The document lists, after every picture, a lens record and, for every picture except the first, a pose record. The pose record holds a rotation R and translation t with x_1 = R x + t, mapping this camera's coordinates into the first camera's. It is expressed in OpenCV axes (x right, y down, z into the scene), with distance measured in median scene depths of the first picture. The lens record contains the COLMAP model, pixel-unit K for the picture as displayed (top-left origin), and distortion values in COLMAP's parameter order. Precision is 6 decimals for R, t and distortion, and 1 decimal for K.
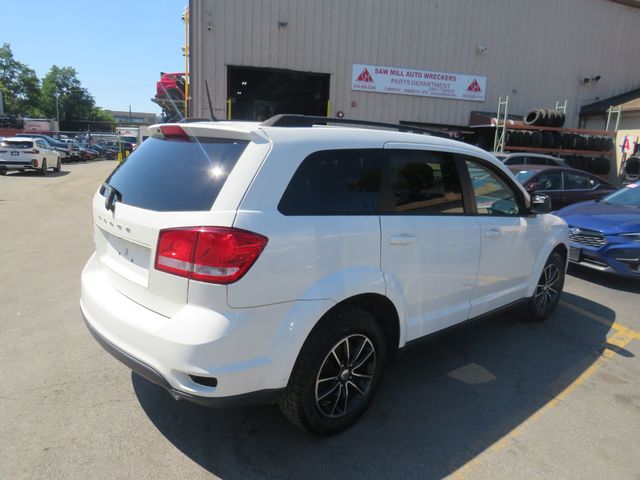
lens RADIAL K [[489.7, 0, 308.8], [0, 489.7, 239.6], [0, 0, 1]] dist [-0.028919, 0.042477]
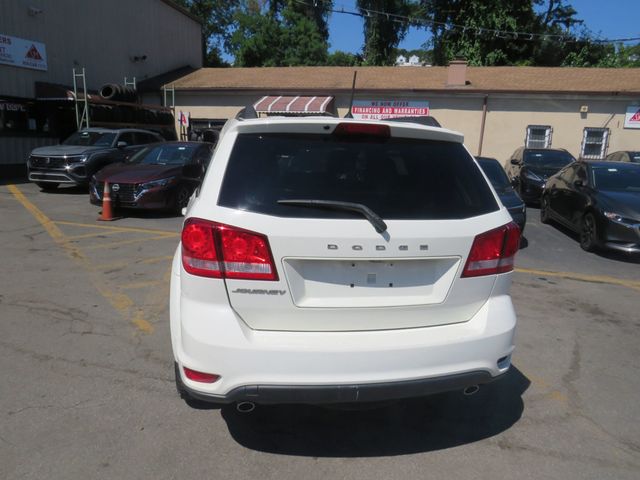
lens RADIAL K [[480.6, 0, 307.2], [0, 480.6, 236.1], [0, 0, 1]] dist [0.031191, 0.000438]
pose [[0.550835, -0.206326, 0.808709, -0.184049], [0.163812, 0.976842, 0.137645, -0.029420], [-0.818381, 0.056657, 0.571877, 0.103727]]
